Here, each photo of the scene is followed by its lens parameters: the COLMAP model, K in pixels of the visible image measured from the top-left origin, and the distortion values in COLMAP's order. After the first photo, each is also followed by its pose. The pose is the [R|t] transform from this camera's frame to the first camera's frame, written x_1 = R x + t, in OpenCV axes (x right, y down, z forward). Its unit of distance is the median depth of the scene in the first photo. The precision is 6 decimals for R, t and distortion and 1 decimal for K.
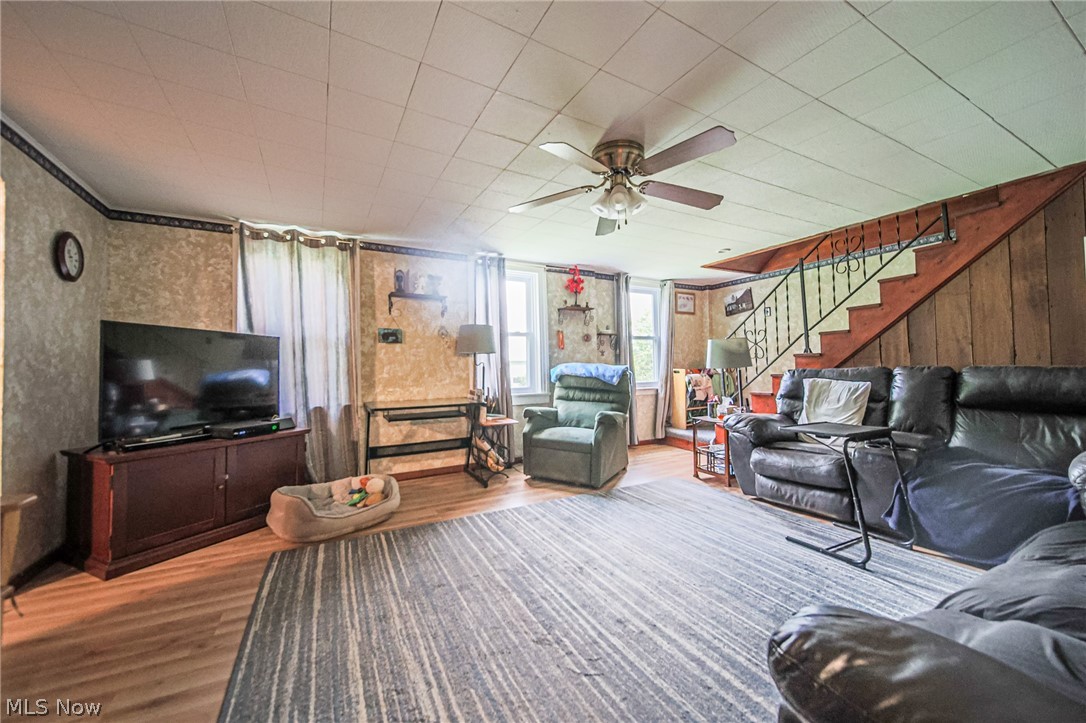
lens RADIAL K [[406.4, 0, 546.0], [0, 406.4, 359.1], [0, 0, 1]] dist [-0.000751, -0.000472]
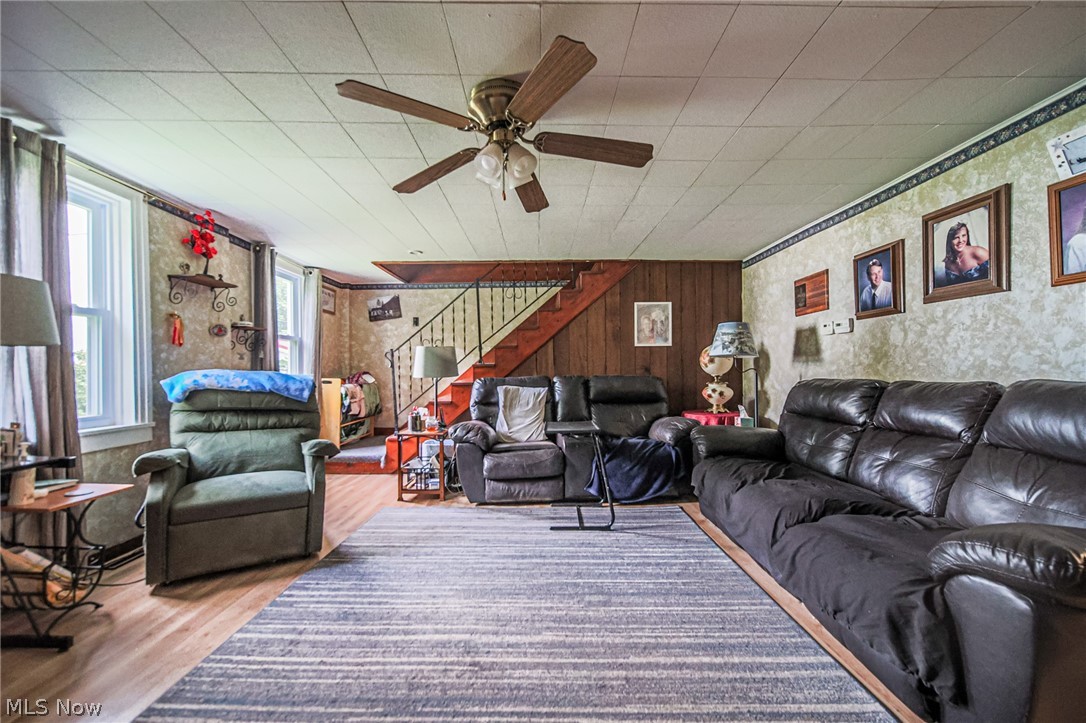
lens RADIAL K [[406.4, 0, 544.5], [0, 406.4, 367.9], [0, 0, 1]] dist [-0.000751, -0.000472]
pose [[0.483690, 0.016708, 0.875080, -0.257935], [-0.015863, 0.999821, -0.010322, 0.006084], [-0.875096, -0.008888, 0.483868, 0.304866]]
